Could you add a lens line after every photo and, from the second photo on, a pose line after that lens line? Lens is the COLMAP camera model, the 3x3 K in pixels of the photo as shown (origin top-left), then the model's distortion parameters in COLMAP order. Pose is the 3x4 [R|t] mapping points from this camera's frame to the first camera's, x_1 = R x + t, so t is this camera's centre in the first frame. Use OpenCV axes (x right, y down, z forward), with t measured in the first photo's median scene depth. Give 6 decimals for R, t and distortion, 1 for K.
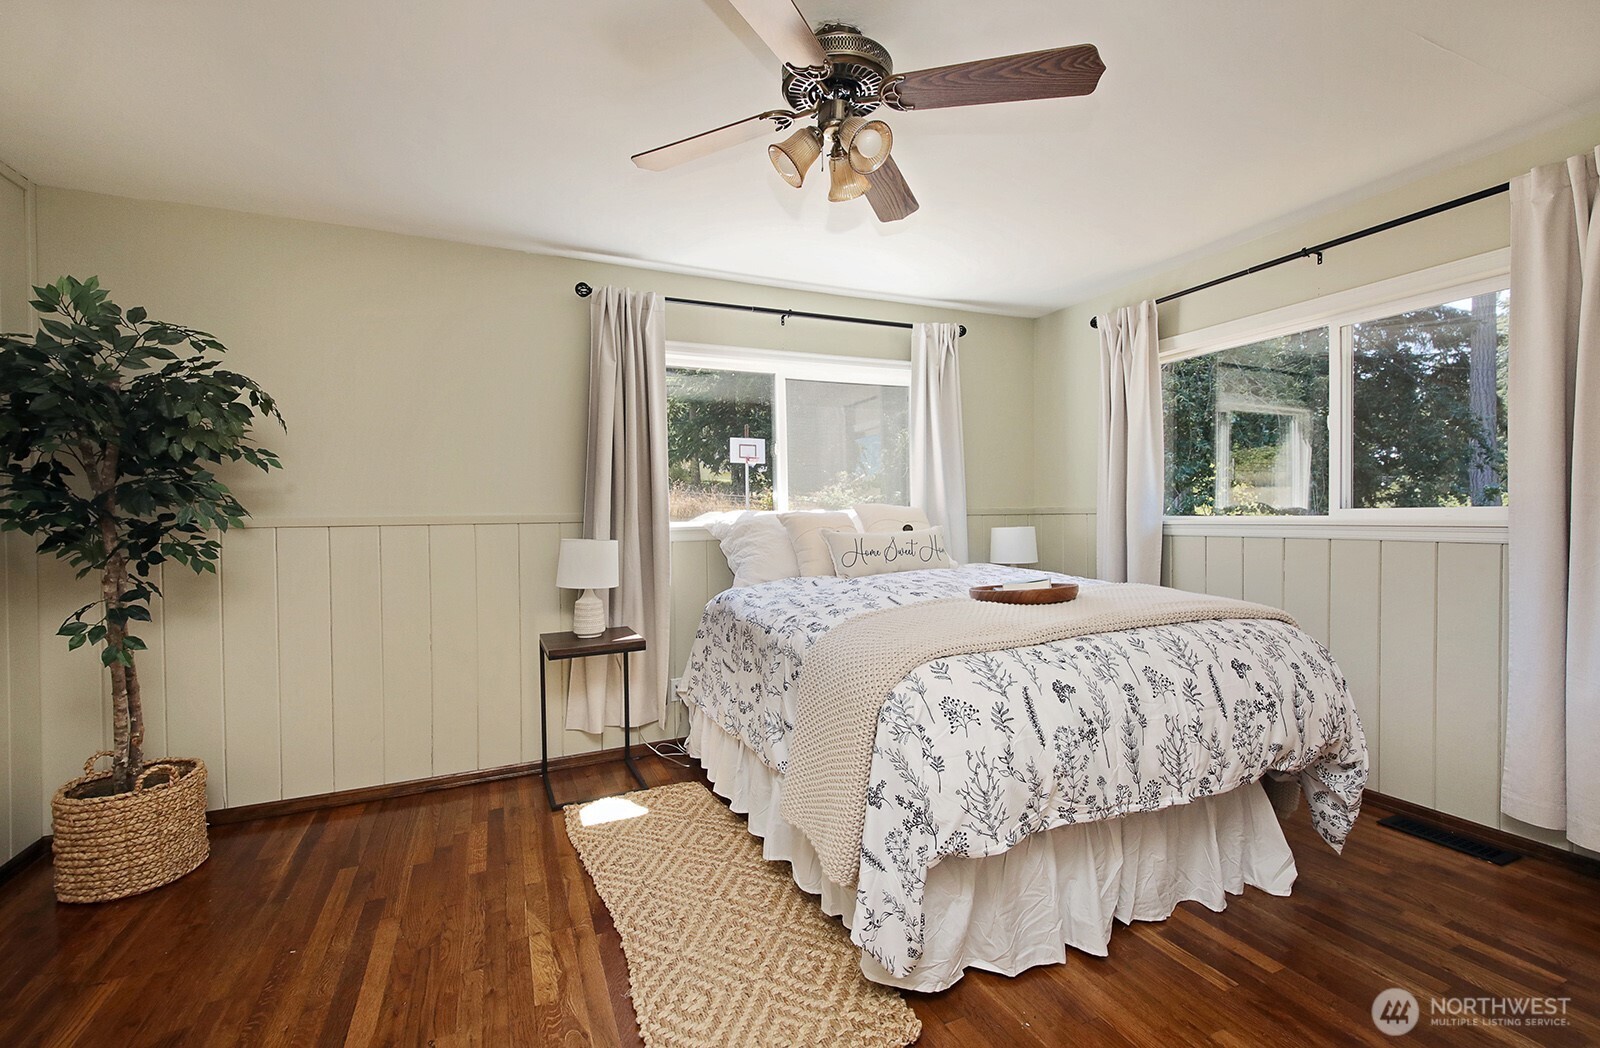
lens RADIAL K [[686.7, 0, 804.3], [0, 686.7, 523.0], [0, 0, 1]] dist [0.000570, -0.000031]
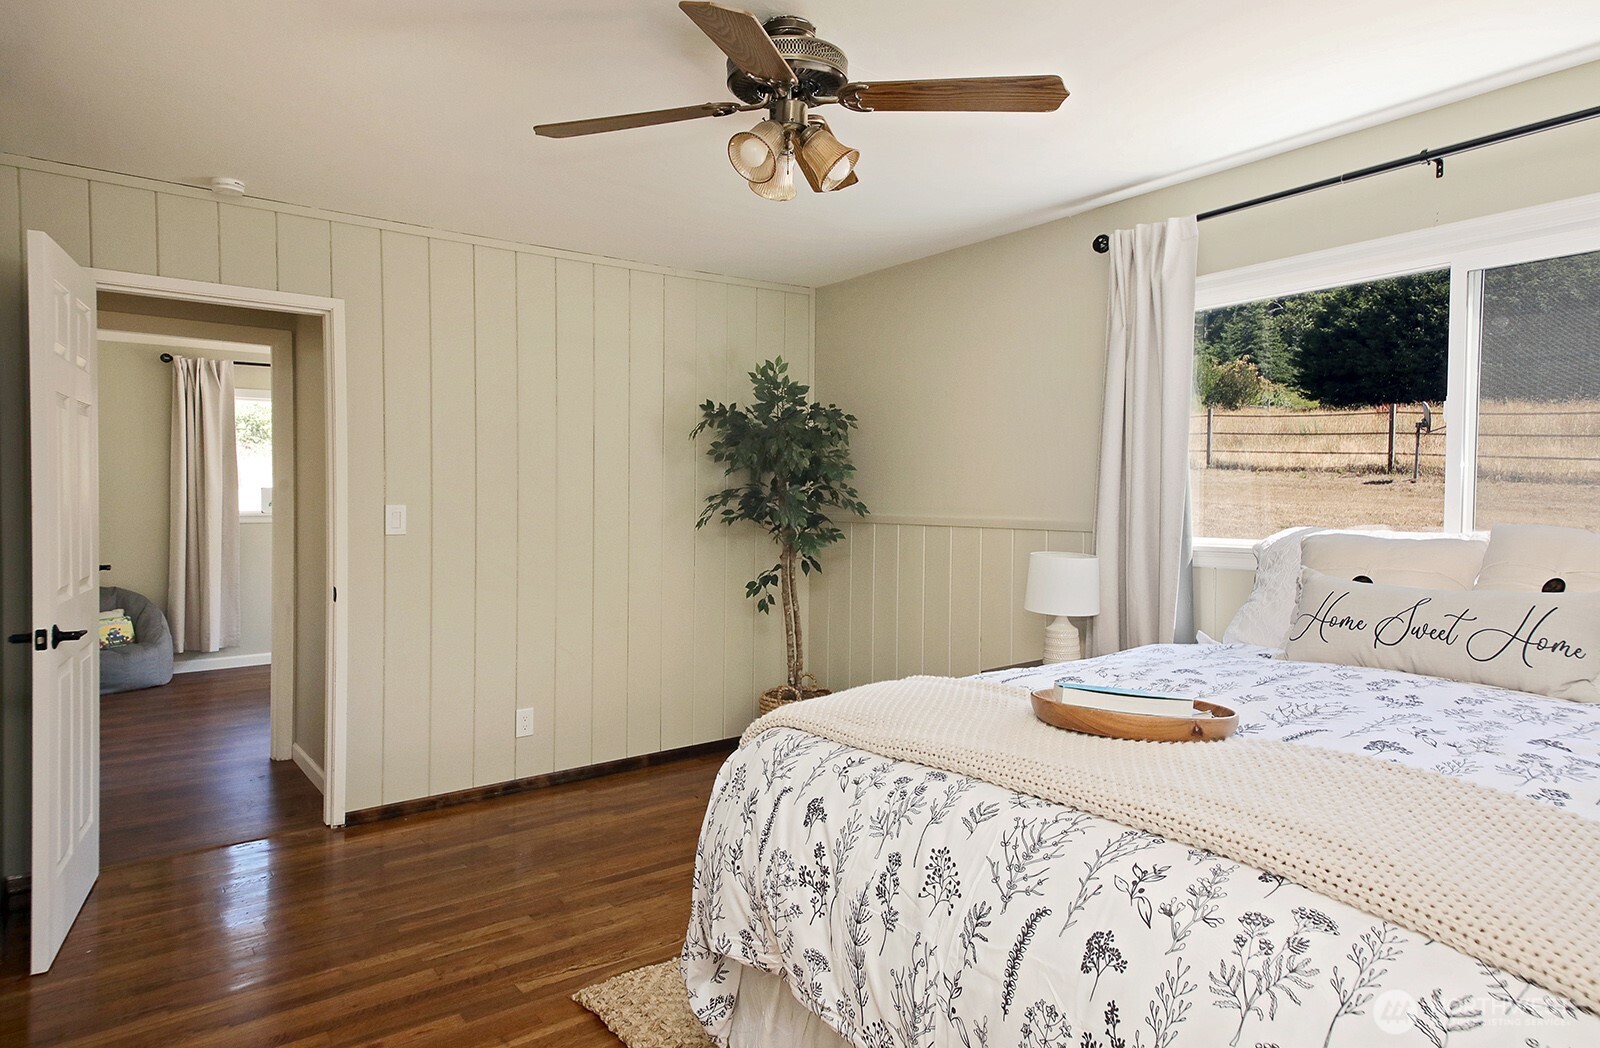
lens RADIAL K [[939.4, 0, 799.5], [0, 939.4, 522.6], [0, 0, 1]] dist [0.031032, 0.001324]
pose [[0.221563, 0.038463, -0.974387, 1.164562], [-0.009399, 0.999260, 0.037307, -0.081338], [0.975101, 0.000892, 0.221760, 0.680160]]
